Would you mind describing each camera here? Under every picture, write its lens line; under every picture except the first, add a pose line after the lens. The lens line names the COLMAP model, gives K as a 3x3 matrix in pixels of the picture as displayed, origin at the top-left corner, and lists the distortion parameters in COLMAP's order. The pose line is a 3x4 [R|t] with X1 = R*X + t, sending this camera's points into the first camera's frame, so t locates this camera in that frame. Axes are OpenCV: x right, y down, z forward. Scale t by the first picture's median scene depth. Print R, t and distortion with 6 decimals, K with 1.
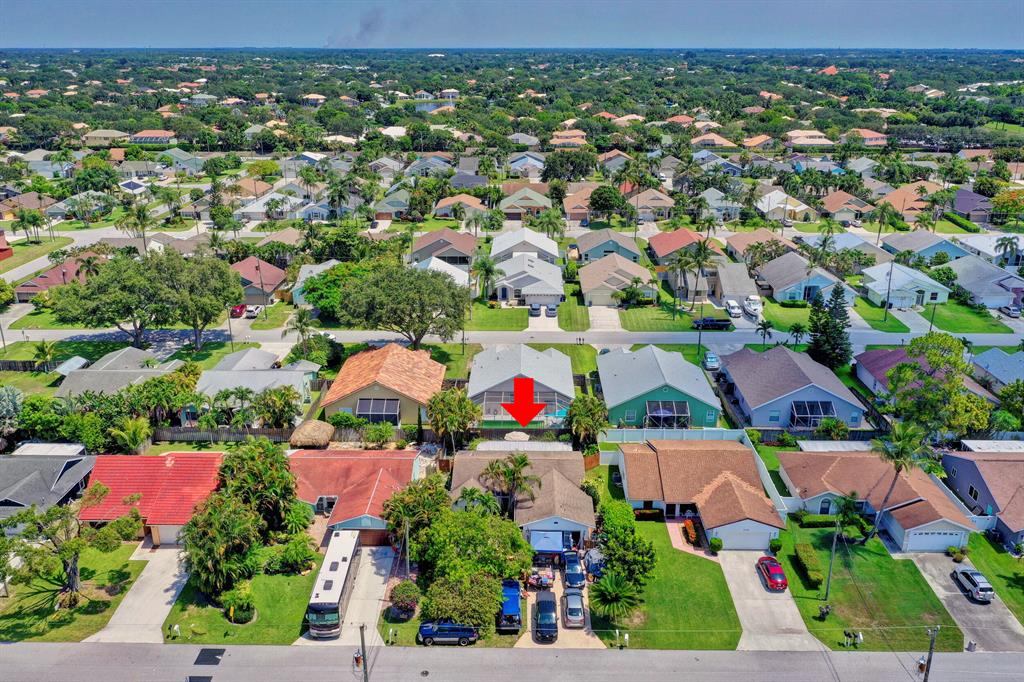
lens RADIAL K [[828.0, 0, 512.0], [0, 828.0, 341.0], [0, 0, 1]] dist [-0.003130, -0.000386]
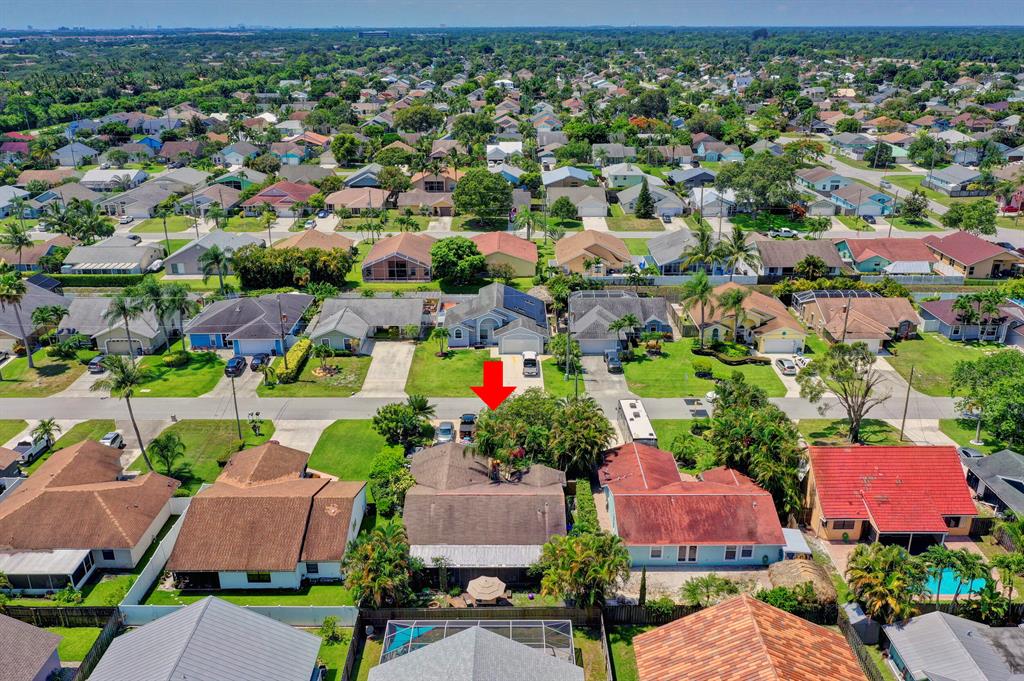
lens RADIAL K [[828.0, 0, 512.0], [0, 828.0, 340.5], [0, 0, 1]] dist [-0.003130, -0.000386]
pose [[-0.999787, 0.010411, -0.017796, 0.000442], [-0.003621, 0.761091, 0.648635, -0.327620], [0.020297, 0.648561, -0.760892, 0.990196]]
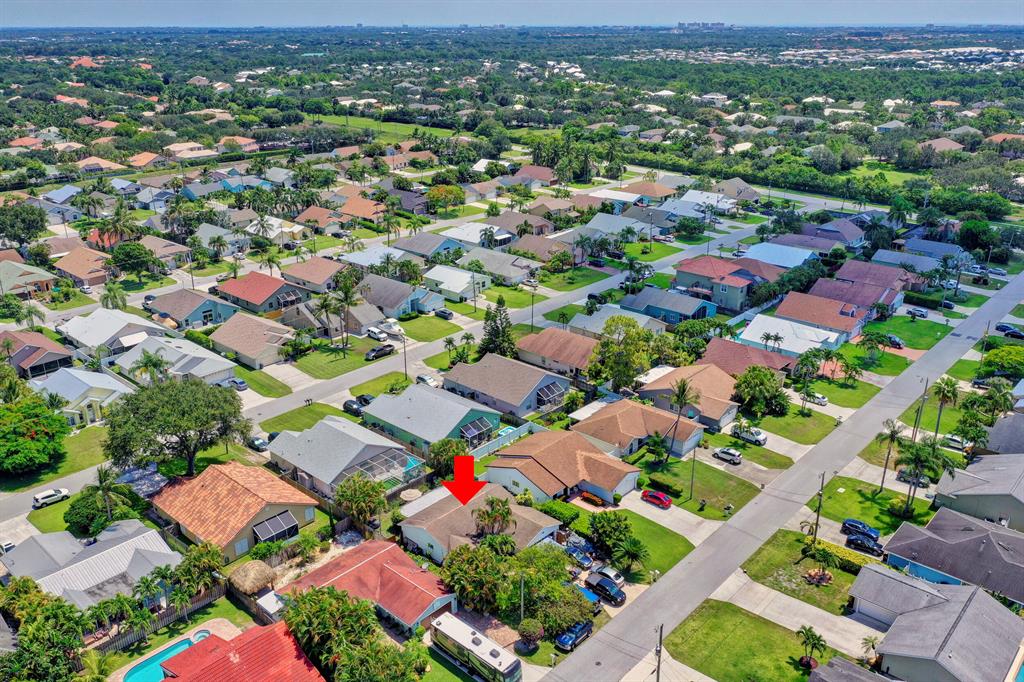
lens RADIAL K [[828.0, 0, 512.0], [0, 828.0, 341.0], [0, 0, 1]] dist [-0.003130, -0.000386]
pose [[0.656878, -0.273616, 0.702599, -0.471668], [0.256454, 0.957354, 0.133061, -0.149174], [-0.709044, 0.092780, 0.699034, 0.051613]]
